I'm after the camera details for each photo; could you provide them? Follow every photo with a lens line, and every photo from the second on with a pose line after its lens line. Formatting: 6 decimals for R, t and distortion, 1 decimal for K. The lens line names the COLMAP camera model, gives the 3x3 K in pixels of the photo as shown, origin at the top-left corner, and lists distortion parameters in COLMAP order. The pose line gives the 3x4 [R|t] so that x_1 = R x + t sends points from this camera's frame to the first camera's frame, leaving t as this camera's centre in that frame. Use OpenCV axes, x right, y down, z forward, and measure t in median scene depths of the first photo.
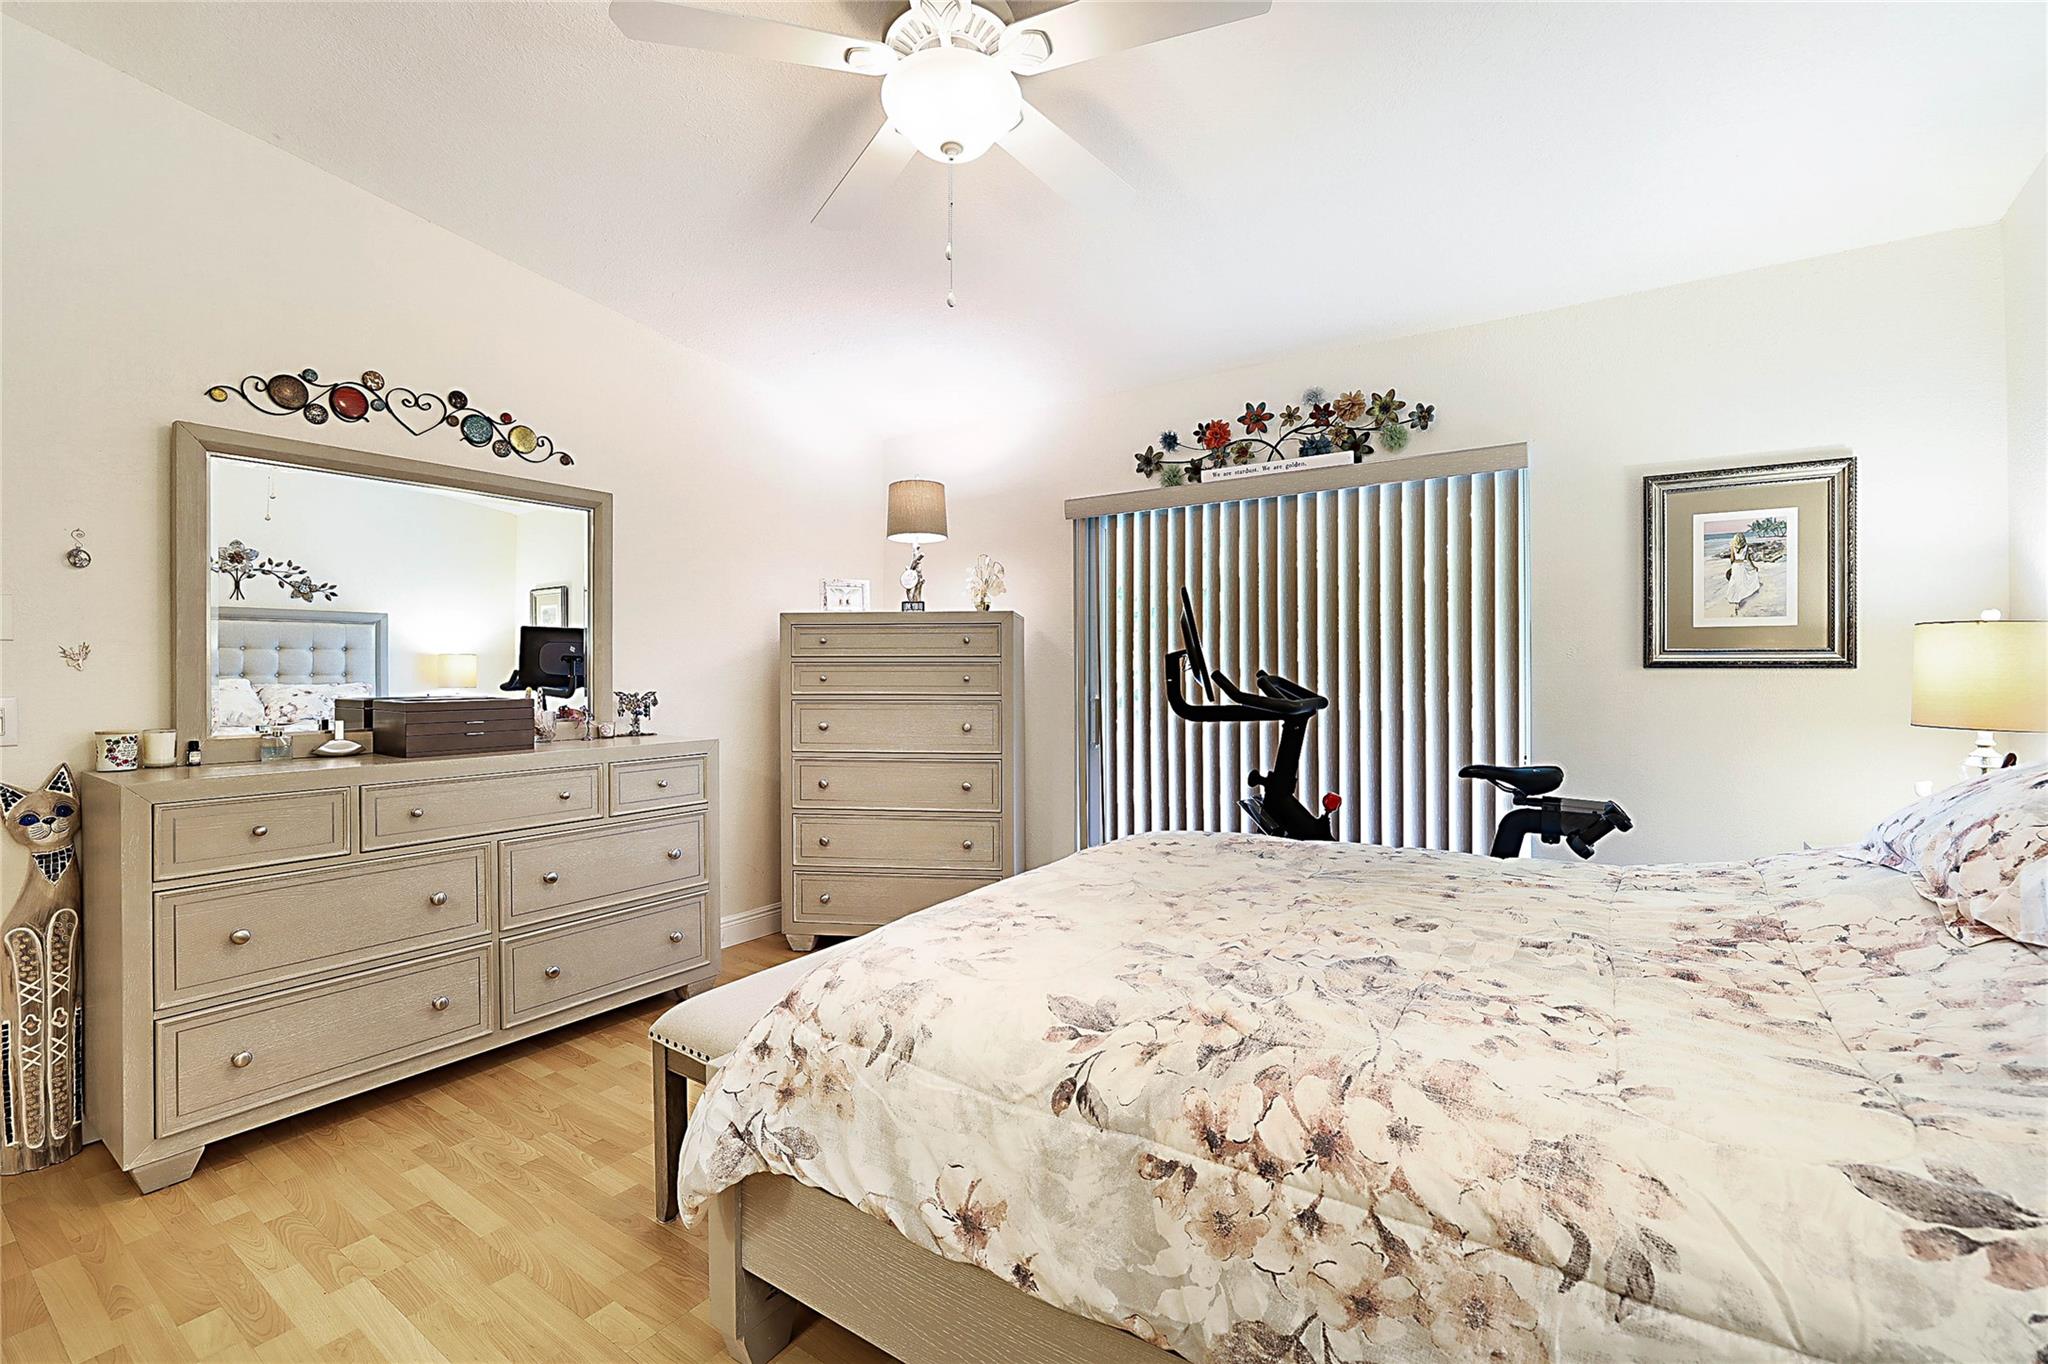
lens RADIAL K [[863.5, 0, 1011.5], [0, 863.5, 672.1], [0, 0, 1]] dist [-0.055148, 0.017287]
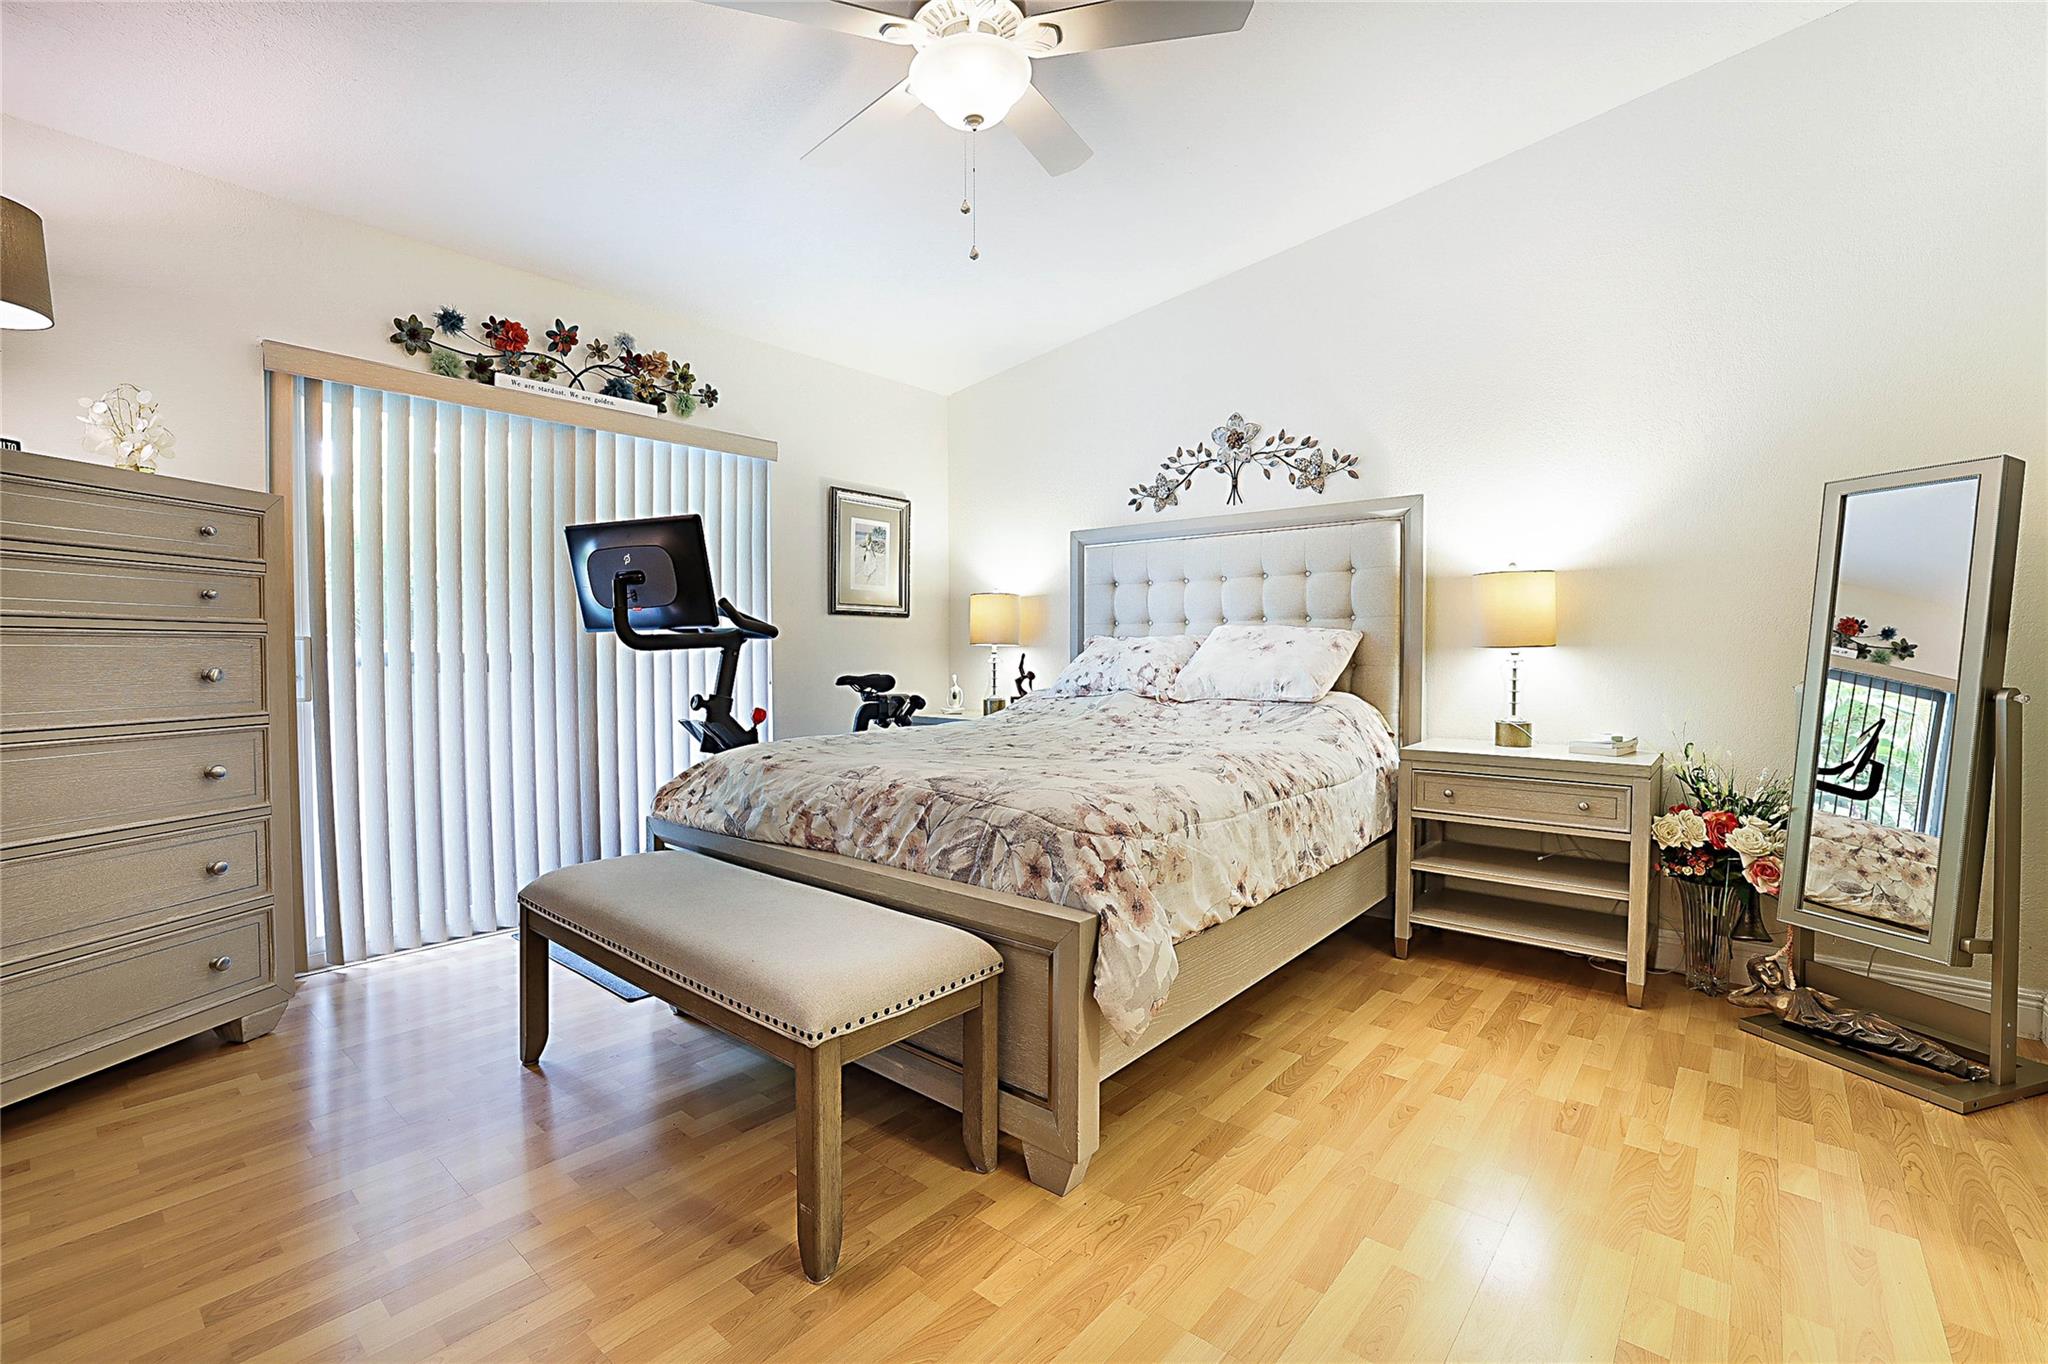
lens RADIAL K [[863.5, 0, 1011.5], [0, 863.5, 672.1], [0, 0, 1]] dist [-0.055148, 0.017287]
pose [[0.127981, -0.027230, 0.991403, -0.626587], [-0.006242, 0.999581, 0.028260, 0.045951], [-0.991757, -0.009805, 0.127757, 0.409096]]
